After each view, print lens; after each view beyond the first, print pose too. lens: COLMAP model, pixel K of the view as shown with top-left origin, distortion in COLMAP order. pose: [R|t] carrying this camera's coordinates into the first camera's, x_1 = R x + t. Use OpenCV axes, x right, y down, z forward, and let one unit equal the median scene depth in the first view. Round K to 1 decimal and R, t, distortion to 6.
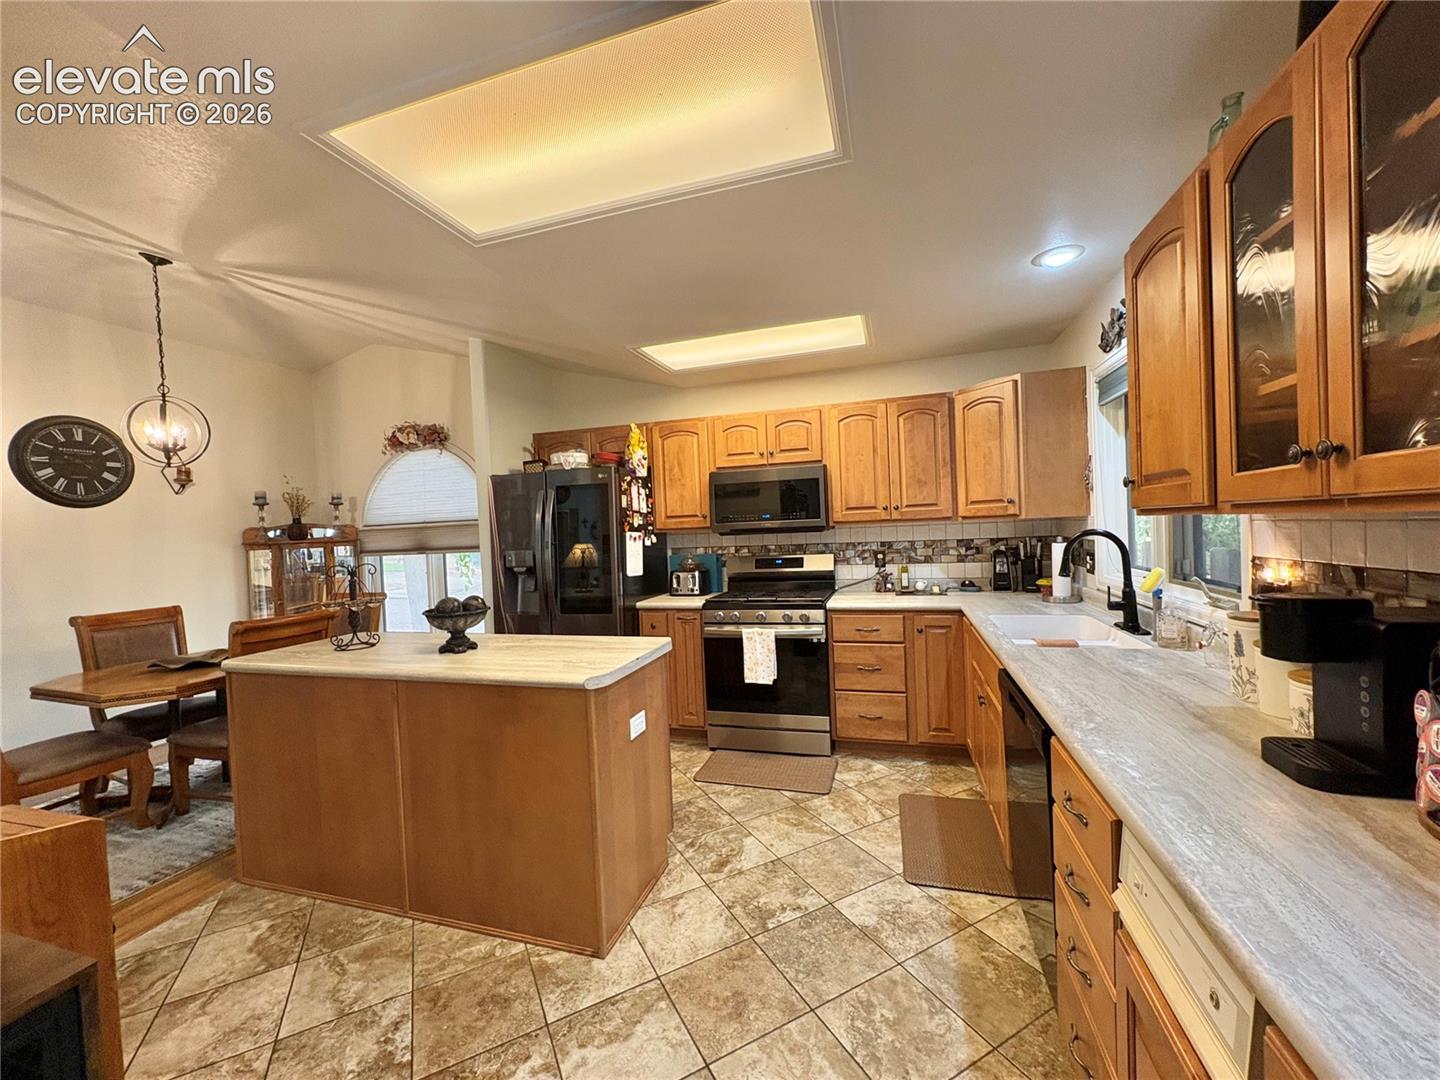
lens RADIAL K [[573.2, 0, 720.7], [0, 573.2, 540.7], [0, 0, 1]] dist [-0.002147, 0.000597]
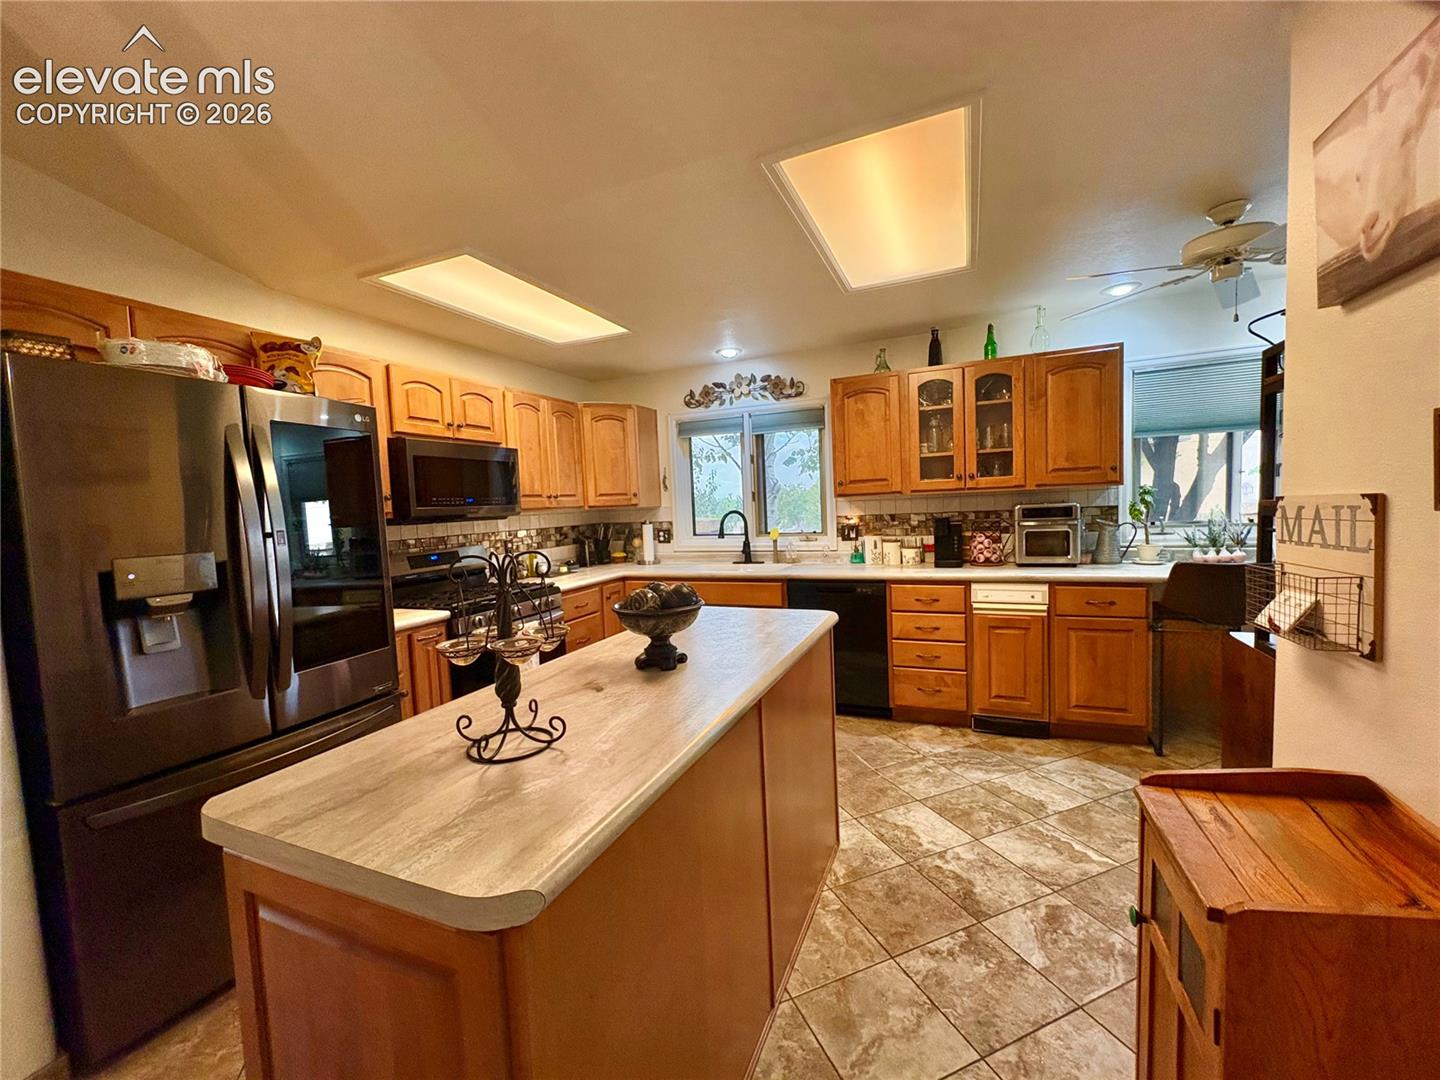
lens RADIAL K [[573.2, 0, 720.7], [0, 573.2, 537.8], [0, 0, 1]] dist [-0.002147, 0.000597]
pose [[0.114264, -0.022313, 0.993200, -0.847510], [0.065233, 0.997759, 0.014910, 0.028416], [-0.991306, 0.063085, 0.115463, 0.634118]]
